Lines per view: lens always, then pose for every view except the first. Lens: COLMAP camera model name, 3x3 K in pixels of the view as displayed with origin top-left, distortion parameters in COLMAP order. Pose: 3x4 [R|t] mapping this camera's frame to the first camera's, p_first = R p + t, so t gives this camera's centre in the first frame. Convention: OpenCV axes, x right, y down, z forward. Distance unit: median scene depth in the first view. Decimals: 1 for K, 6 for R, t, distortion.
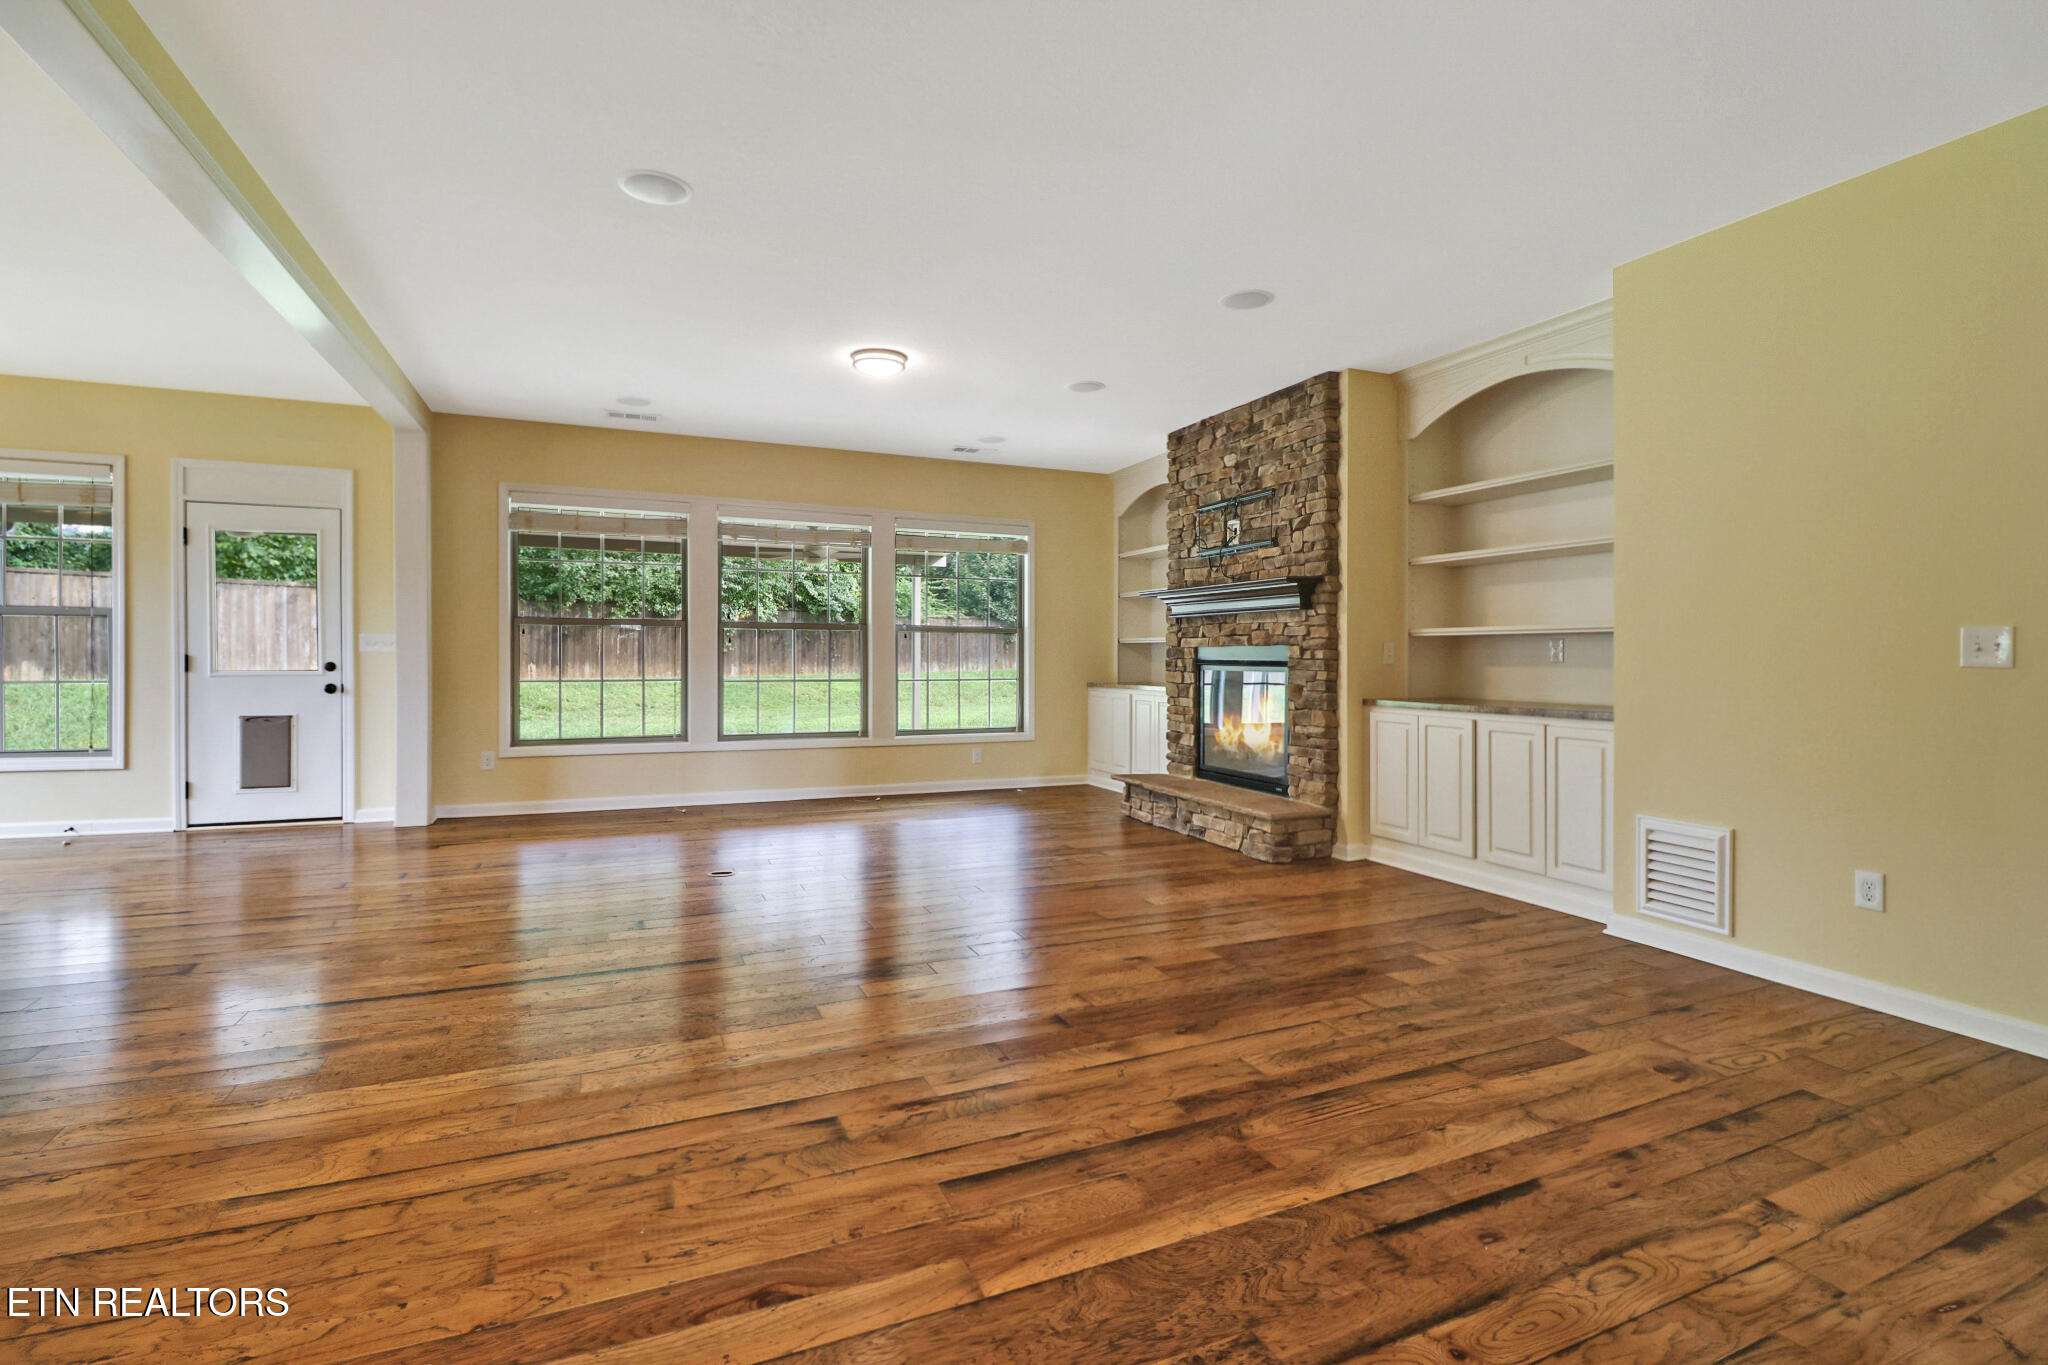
lens RADIAL K [[951.1, 0, 1036.8], [0, 951.1, 667.3], [0, 0, 1]] dist [-0.005314, -0.003382]
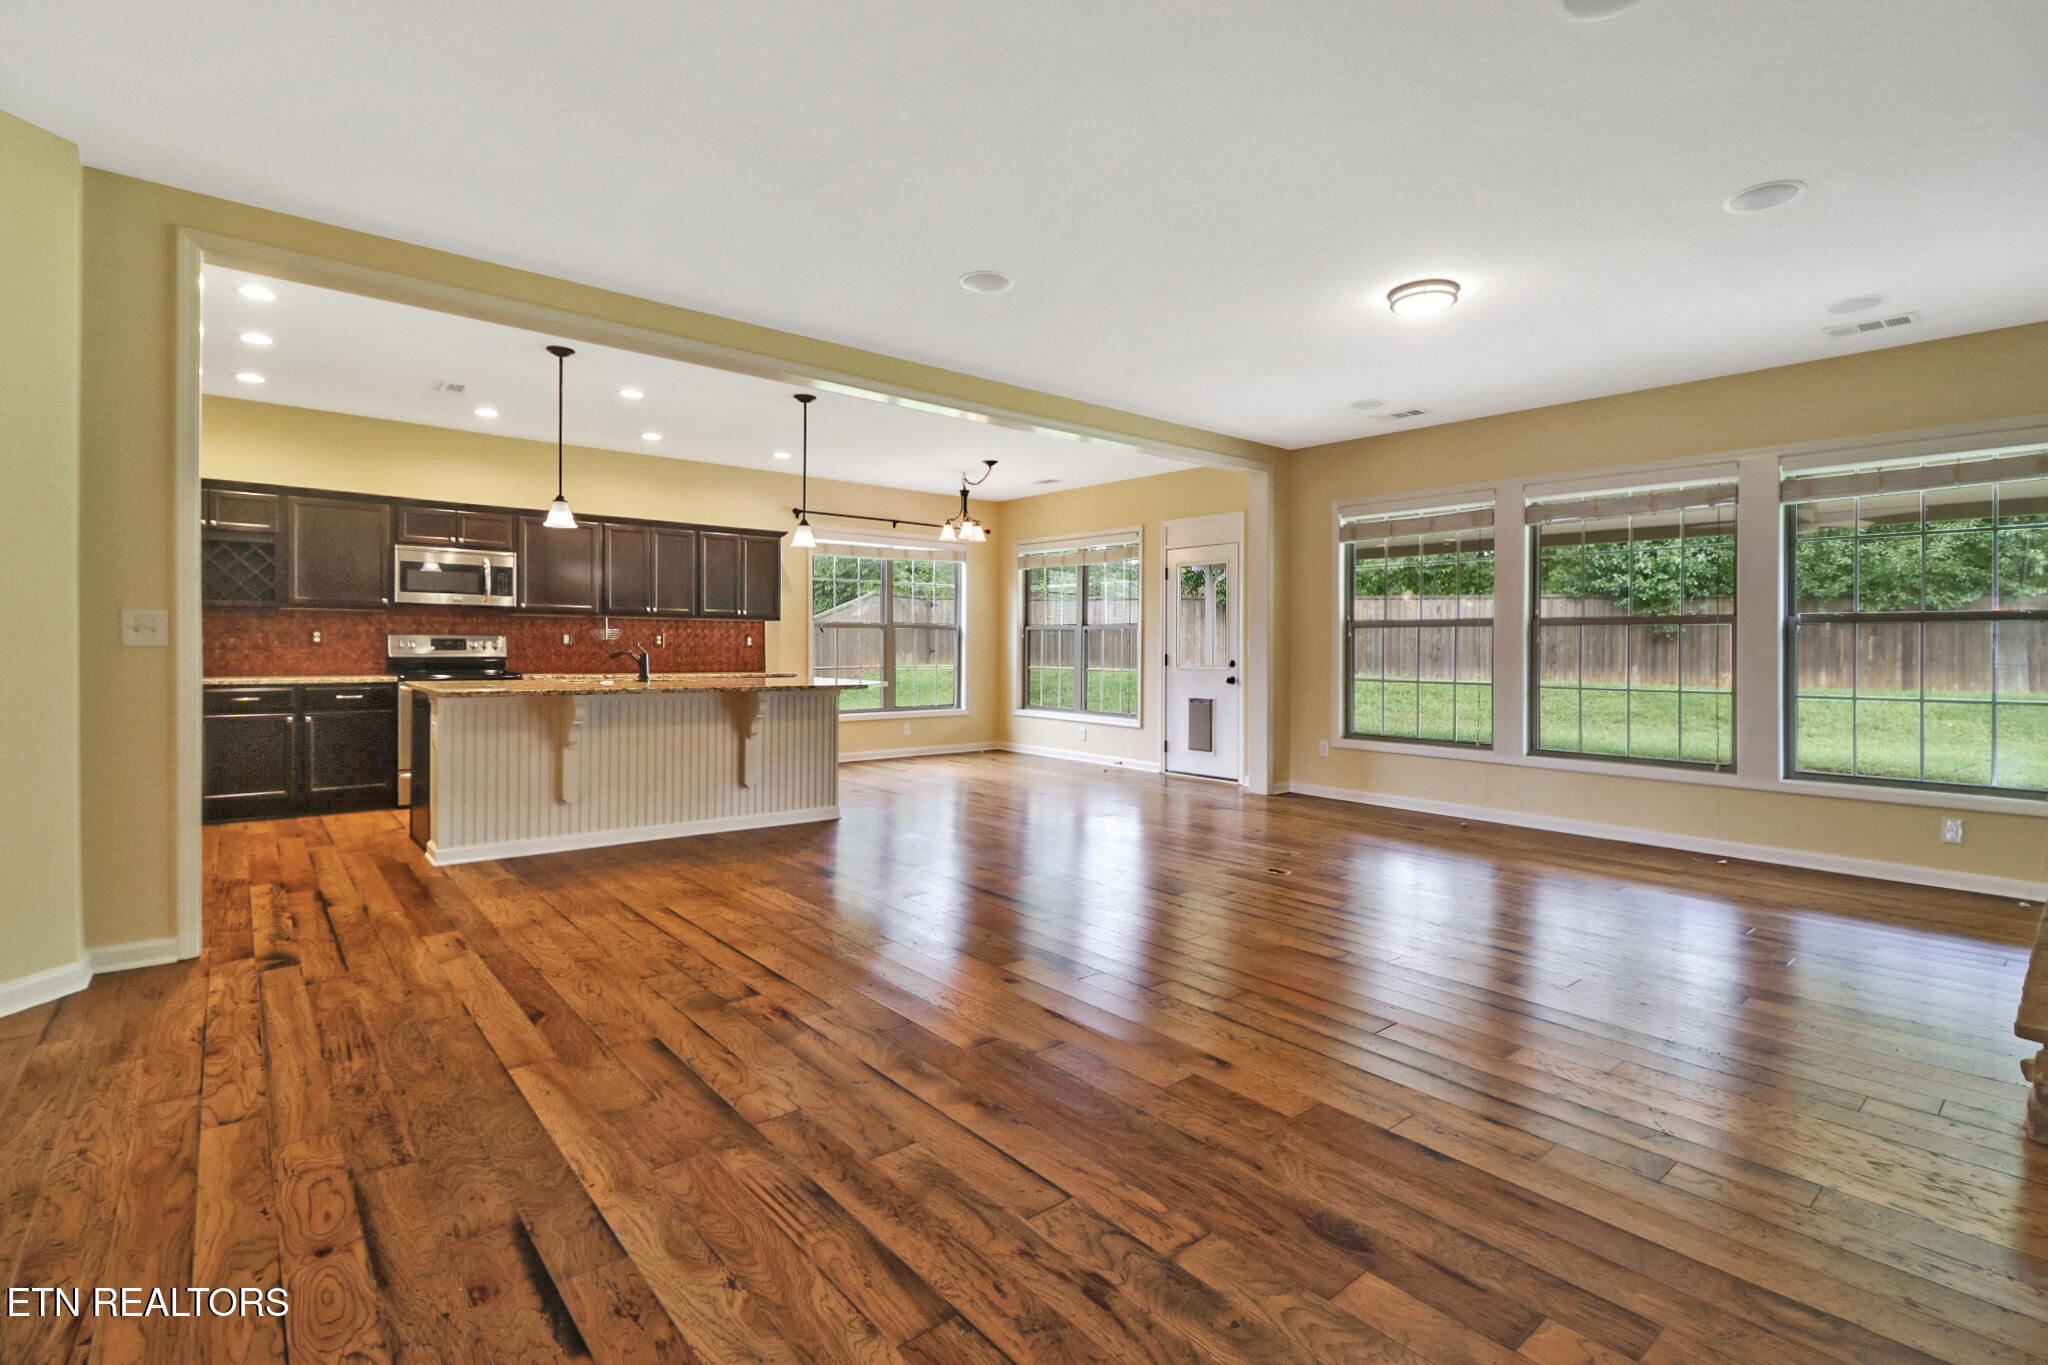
lens RADIAL K [[951.1, 0, 1031.3], [0, 951.1, 660.2], [0, 0, 1]] dist [-0.005314, -0.003382]
pose [[0.278547, 0.008183, -0.960388, 0.508302], [-0.021472, 0.999767, 0.002291, -0.002899], [0.960182, 0.019984, 0.278658, 0.427608]]
